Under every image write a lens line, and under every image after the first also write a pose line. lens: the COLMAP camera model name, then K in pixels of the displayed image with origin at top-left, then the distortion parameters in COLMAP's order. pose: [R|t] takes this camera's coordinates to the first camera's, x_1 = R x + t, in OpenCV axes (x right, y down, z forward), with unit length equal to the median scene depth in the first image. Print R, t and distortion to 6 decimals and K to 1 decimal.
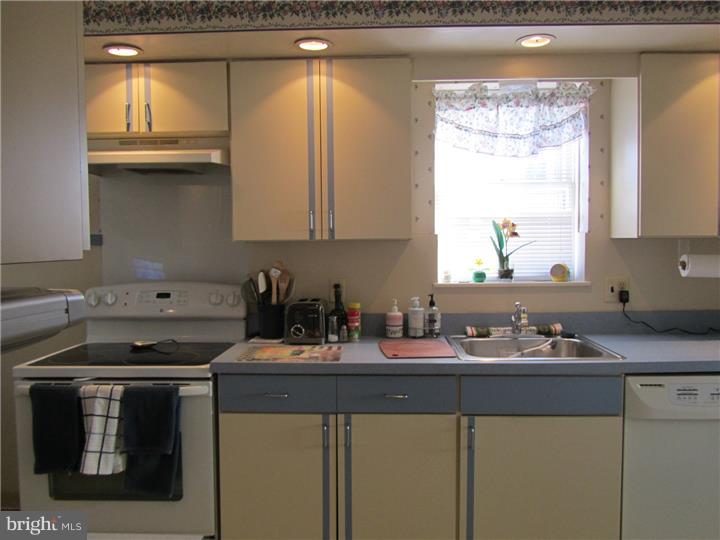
lens RADIAL K [[578.7, 0, 360.0], [0, 578.7, 270.0], [0, 0, 1]] dist [-0.033777, 0.004450]
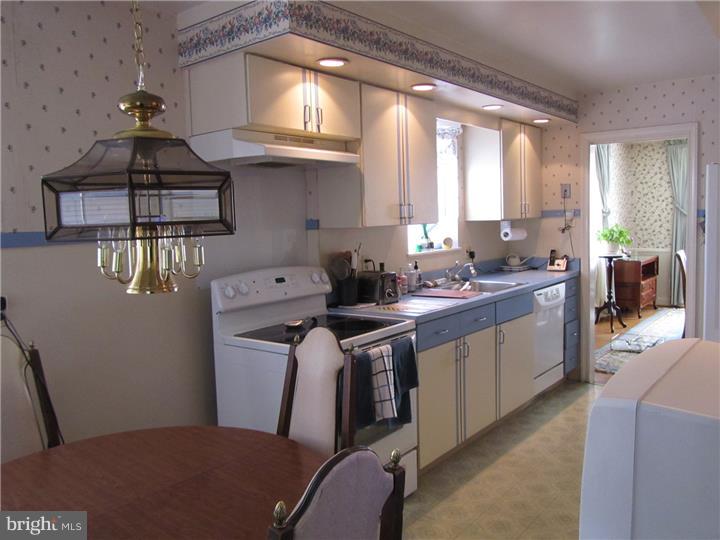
lens RADIAL K [[578.7, 0, 360.0], [0, 578.7, 270.0], [0, 0, 1]] dist [-0.033777, 0.004450]
pose [[0.603256, -0.082693, 0.793249, -1.212083], [0.063384, 0.996435, 0.055672, -0.028035], [-0.795025, 0.016695, 0.606347, 0.242351]]
